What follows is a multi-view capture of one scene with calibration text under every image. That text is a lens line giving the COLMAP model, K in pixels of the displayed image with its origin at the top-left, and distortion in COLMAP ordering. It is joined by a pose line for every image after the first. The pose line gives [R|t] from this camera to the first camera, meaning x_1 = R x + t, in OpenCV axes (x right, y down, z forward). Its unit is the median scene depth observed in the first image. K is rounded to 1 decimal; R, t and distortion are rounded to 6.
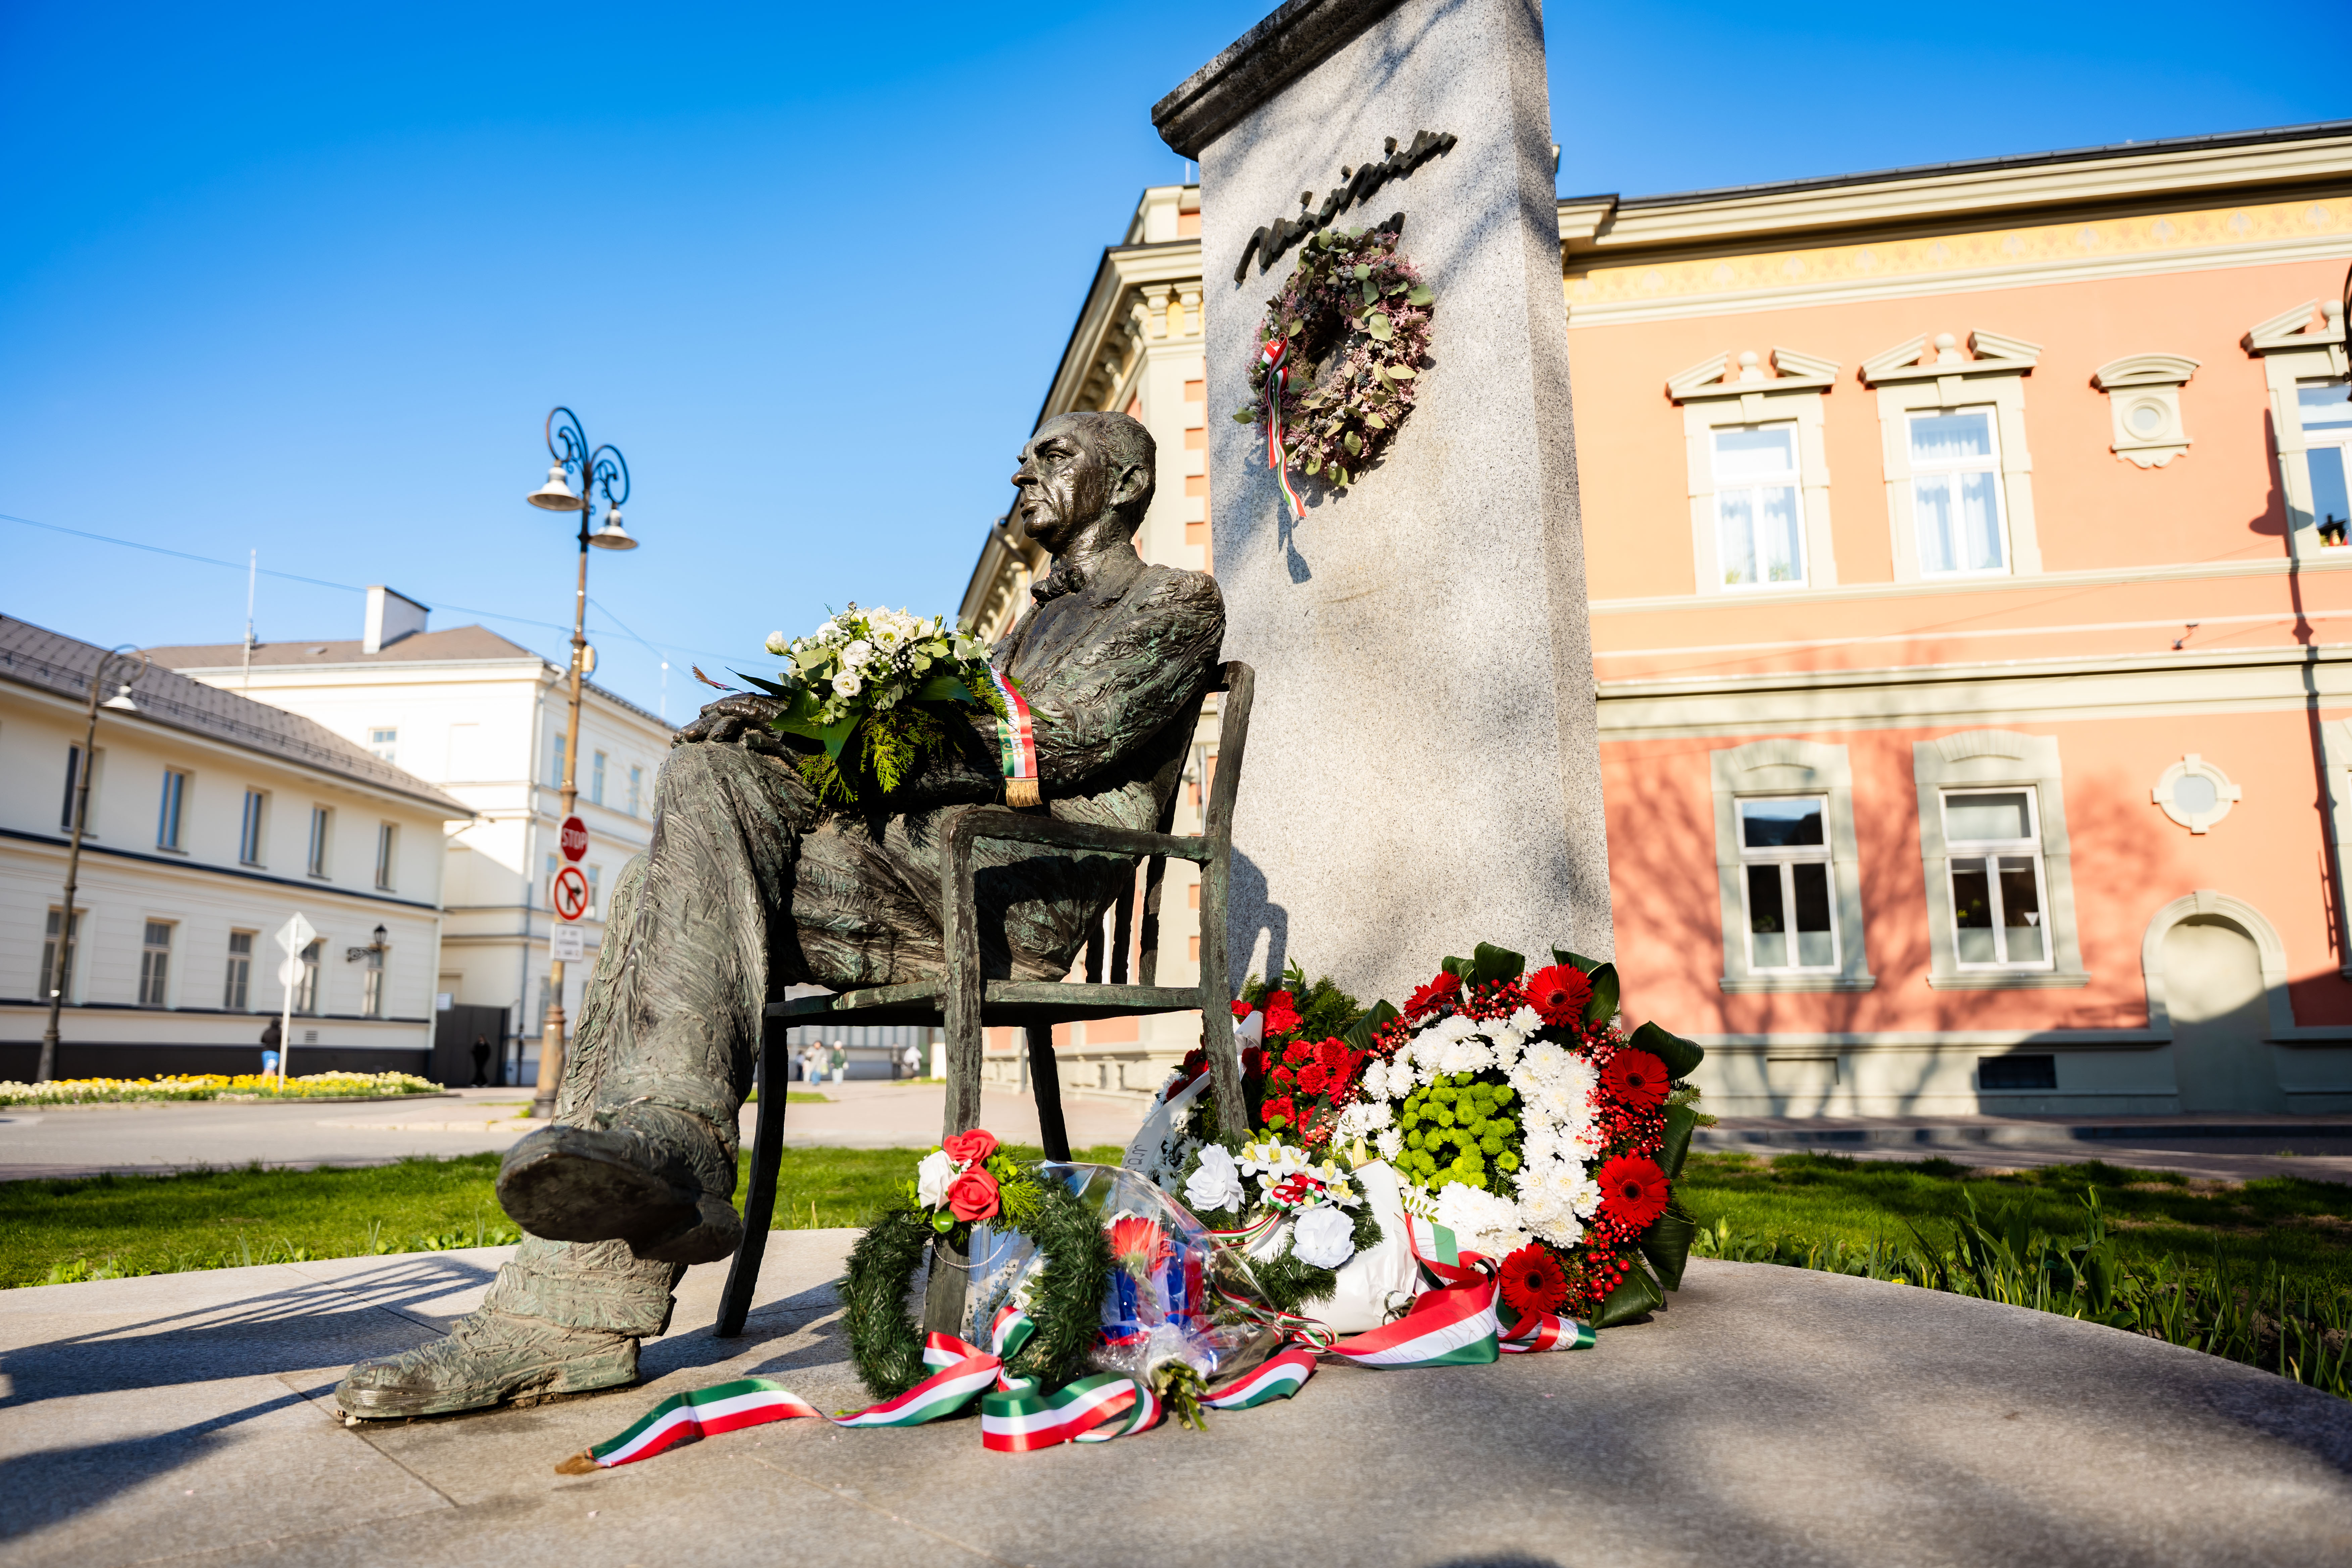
lens RADIAL K [[1599.9, 0, 1176.0], [0, 1599.9, 784.0], [0, 0, 1]] dist [0.024077, 0.000265]
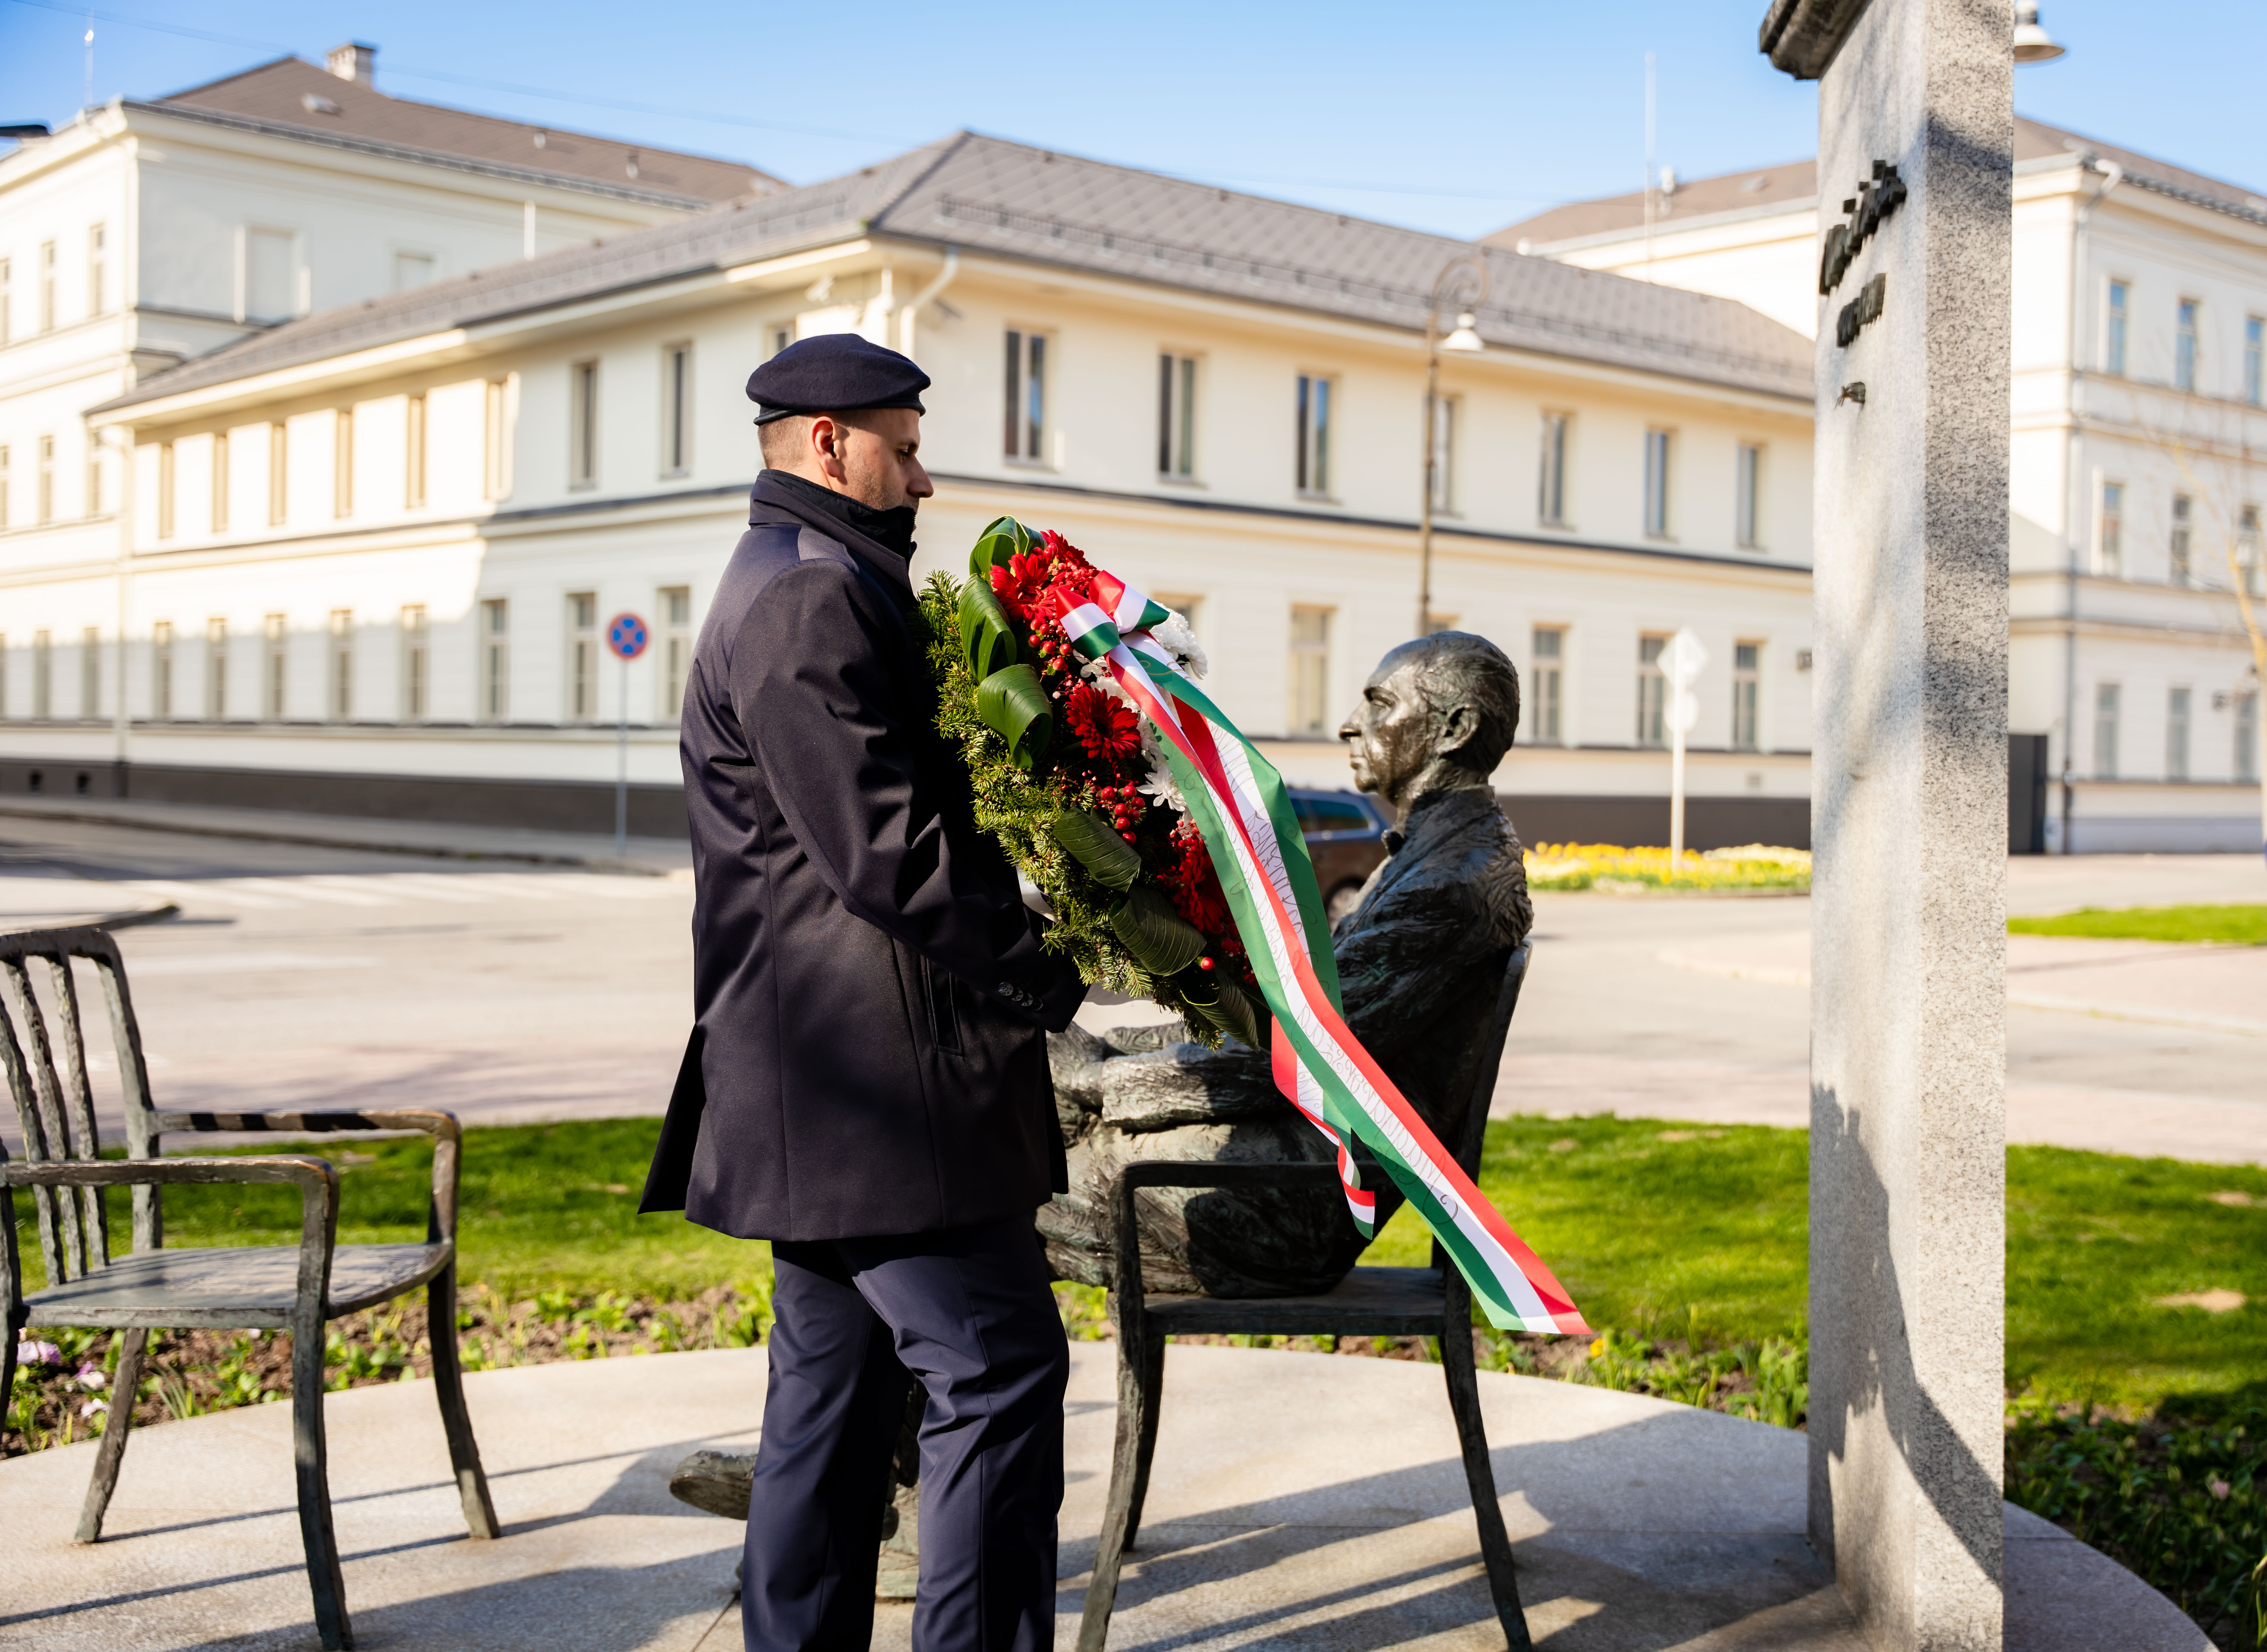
lens RADIAL K [[2782.0, 0, 1133.5], [0, 2782.0, 826.0], [0, 0, 1]] dist [-0.000507, 0.013050]
pose [[0.723758, 0.036427, -0.689092, 0.094355], [0.101086, 0.982236, 0.158095, -0.041083], [0.682610, -0.184080, 0.707219, -0.024049]]
